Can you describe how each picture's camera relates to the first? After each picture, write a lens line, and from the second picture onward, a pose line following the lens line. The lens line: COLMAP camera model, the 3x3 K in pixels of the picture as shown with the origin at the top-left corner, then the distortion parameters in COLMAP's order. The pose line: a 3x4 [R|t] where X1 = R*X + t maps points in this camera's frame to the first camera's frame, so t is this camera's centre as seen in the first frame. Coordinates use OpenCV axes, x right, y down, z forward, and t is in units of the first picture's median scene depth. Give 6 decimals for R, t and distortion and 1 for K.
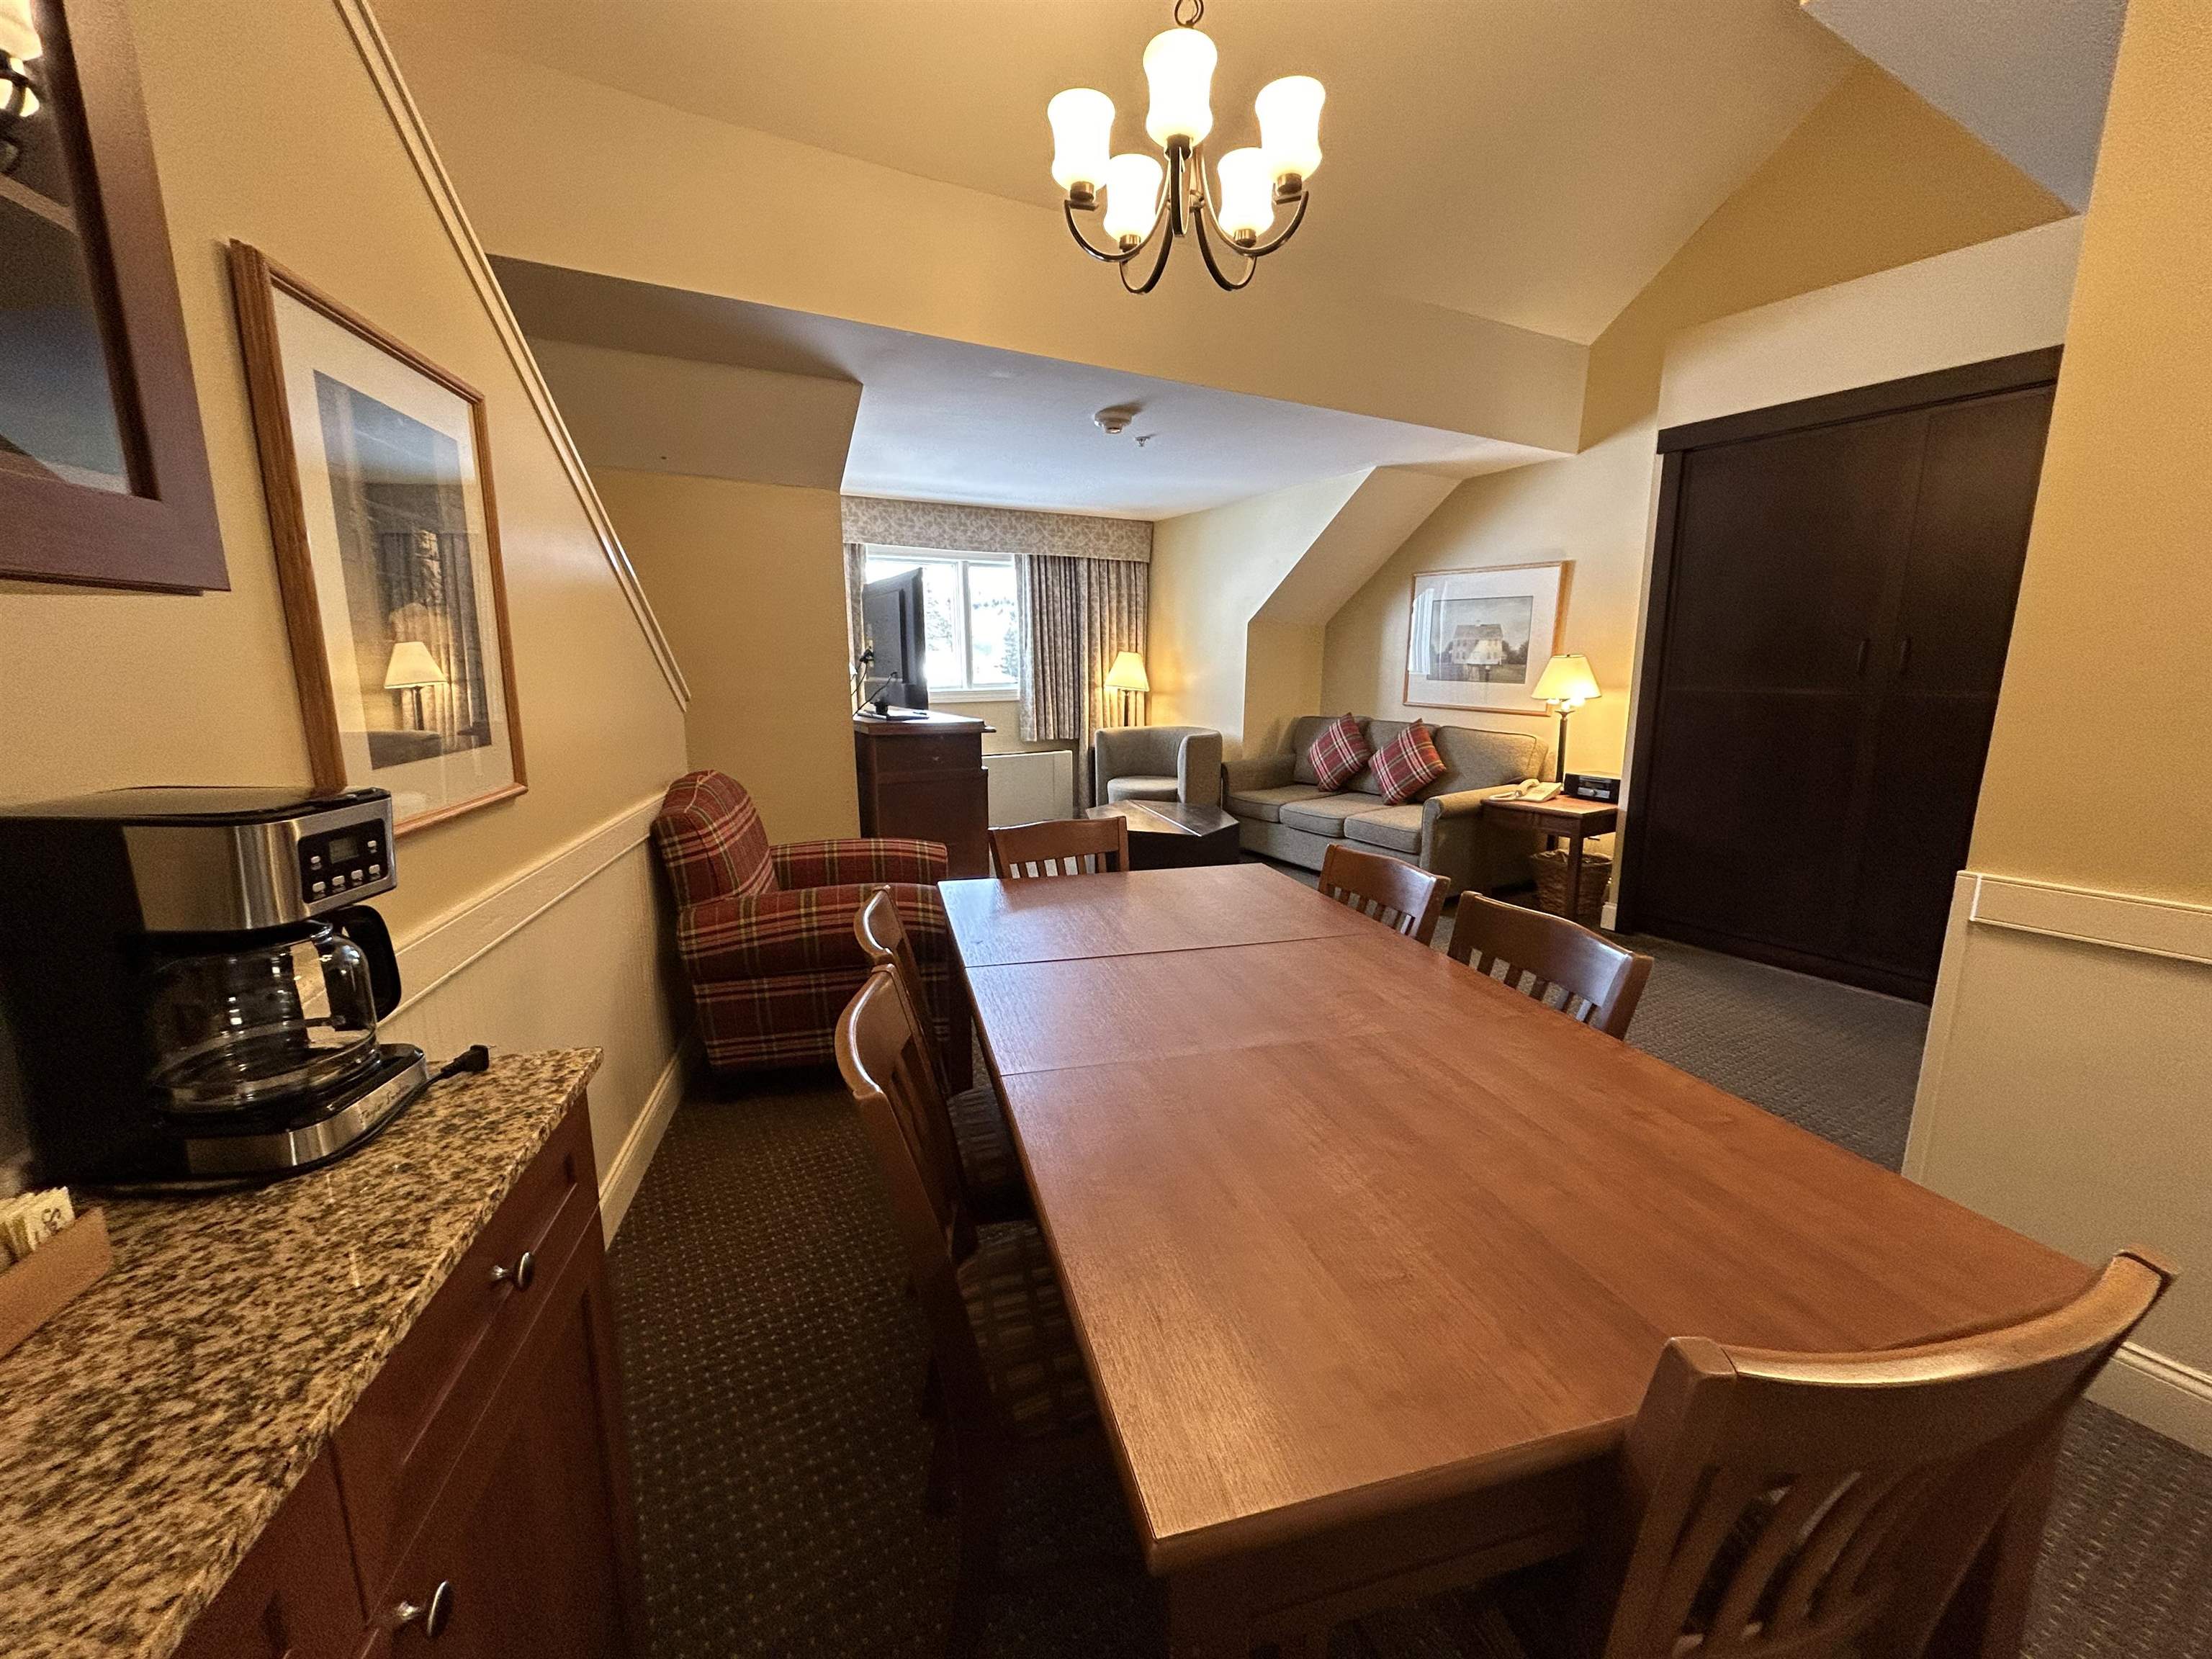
lens RADIAL K [[880.9, 0, 1106.0], [0, 880.9, 829.5], [0, 0, 1]] dist [-0.001732, -0.000308]
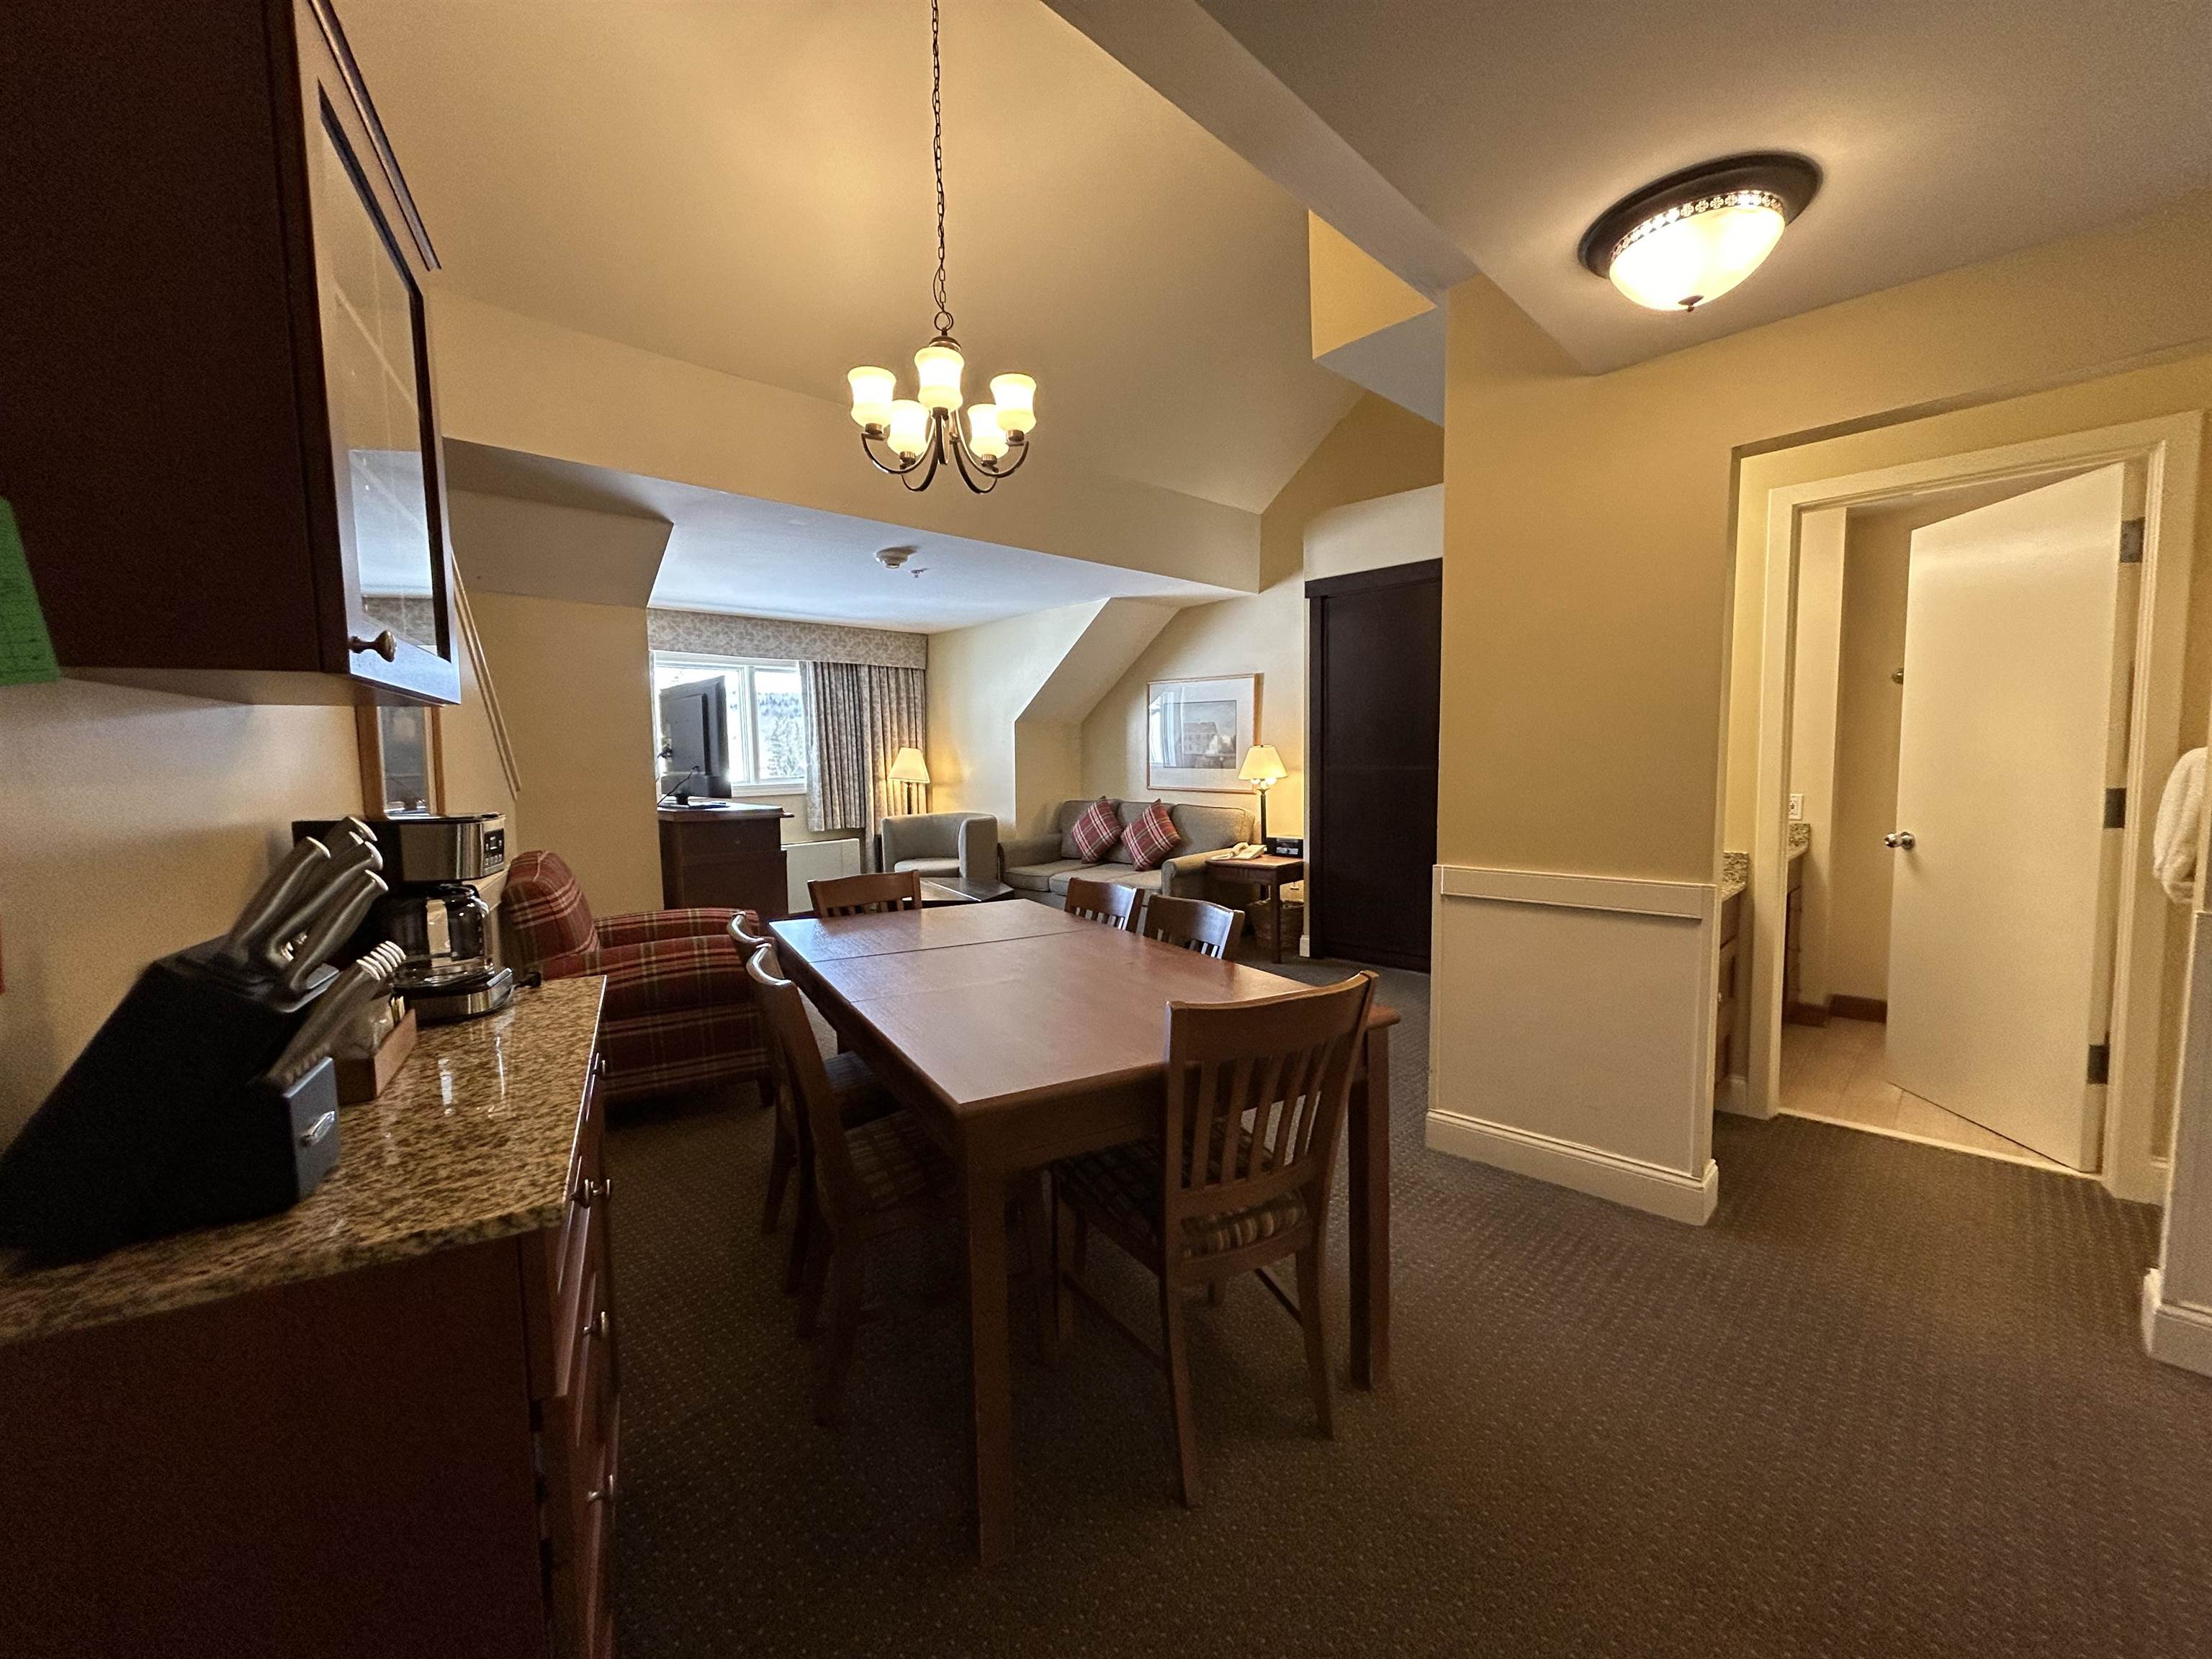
lens RADIAL K [[880.9, 0, 1106.0], [0, 880.9, 829.5], [0, 0, 1]] dist [-0.001732, -0.000308]
pose [[0.969024, -0.032761, 0.244784, -0.011820], [0.059384, 0.992992, -0.102183, 0.035932], [-0.239721, 0.113554, 0.964178, -0.147777]]
